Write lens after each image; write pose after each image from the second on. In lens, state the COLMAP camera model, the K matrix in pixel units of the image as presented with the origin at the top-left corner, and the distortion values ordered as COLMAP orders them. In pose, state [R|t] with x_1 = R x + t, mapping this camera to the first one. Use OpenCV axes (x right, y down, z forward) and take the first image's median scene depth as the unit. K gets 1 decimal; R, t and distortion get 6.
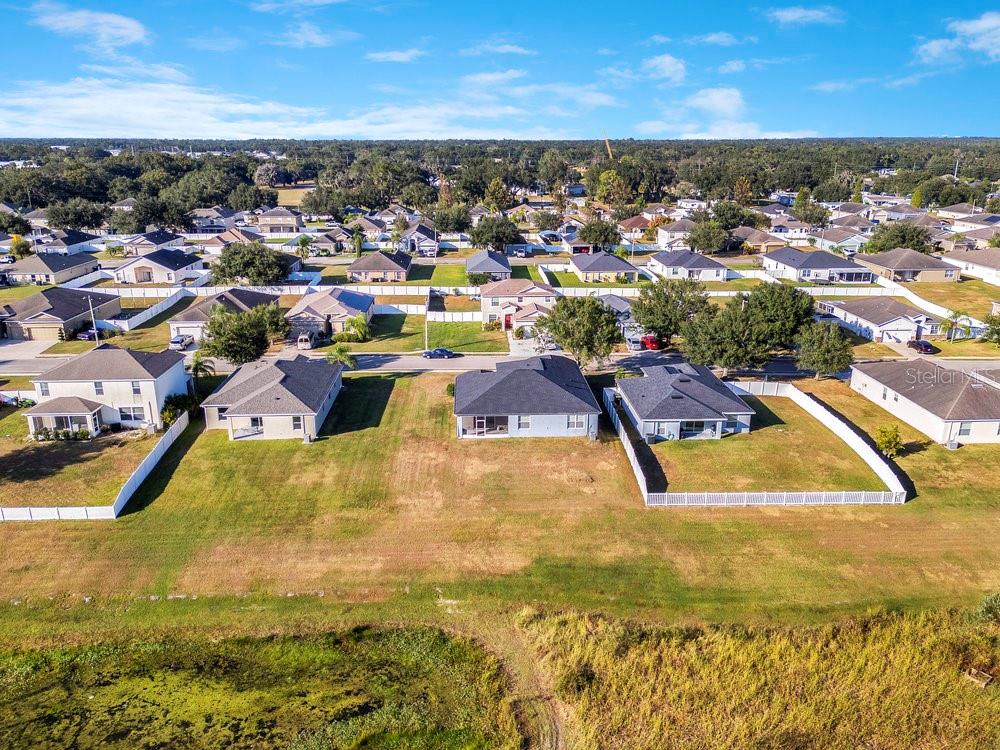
lens RADIAL K [[736.2, 0, 500.0], [0, 736.2, 375.0], [0, 0, 1]] dist [0.078870, -0.084518]
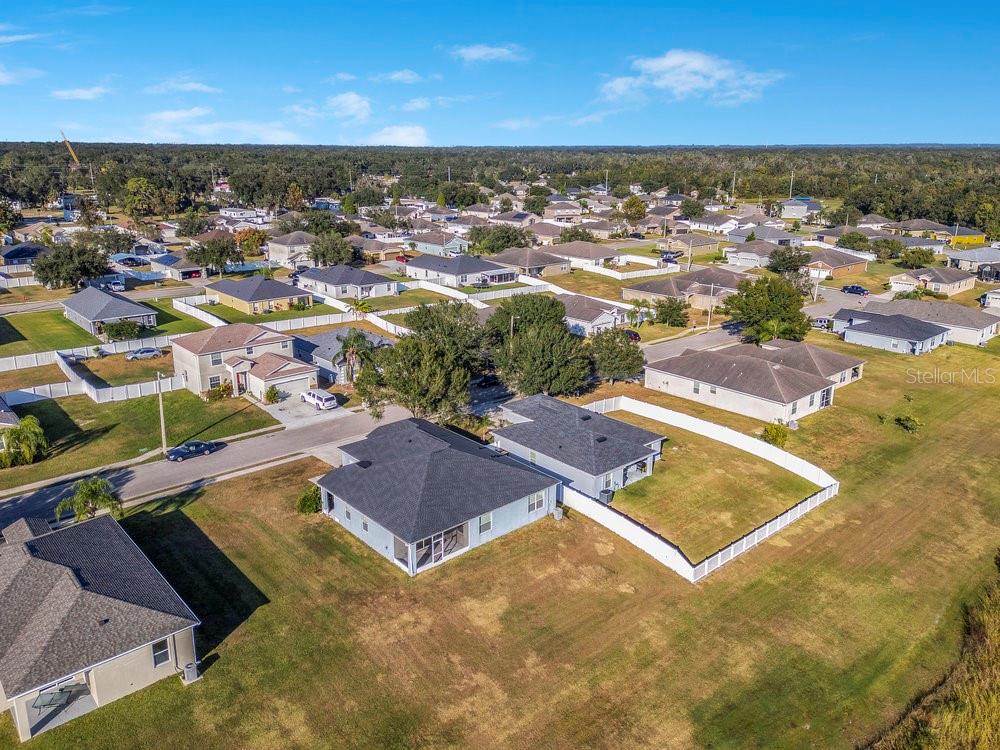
lens RADIAL K [[736.2, 0, 500.0], [0, 736.2, 375.0], [0, 0, 1]] dist [0.078870, -0.084518]
pose [[0.780494, -0.178755, 0.599062, -0.259626], [0.182998, 0.981602, 0.054481, -0.082339], [-0.597779, 0.067105, 0.798847, 0.282026]]
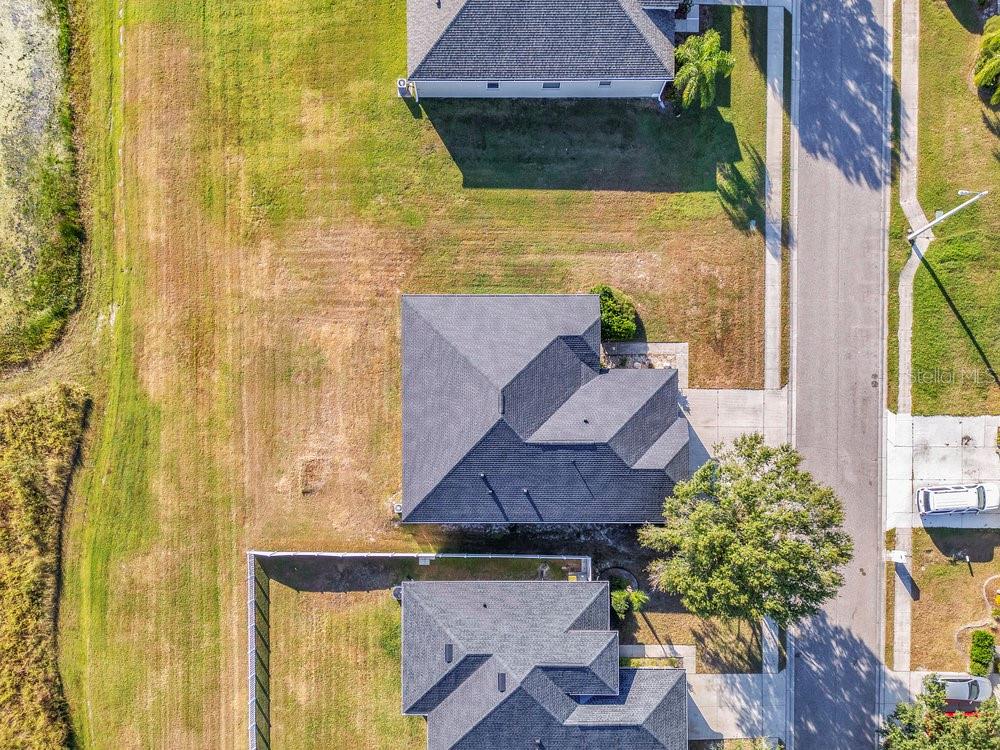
lens RADIAL K [[736.2, 0, 500.0], [0, 736.2, 375.0], [0, 0, 1]] dist [0.078870, -0.084518]
pose [[-0.044962, 0.998472, 0.032116, -0.017700], [-0.317625, -0.044769, 0.947159, -0.410418], [0.947150, 0.032386, 0.319152, 0.613404]]
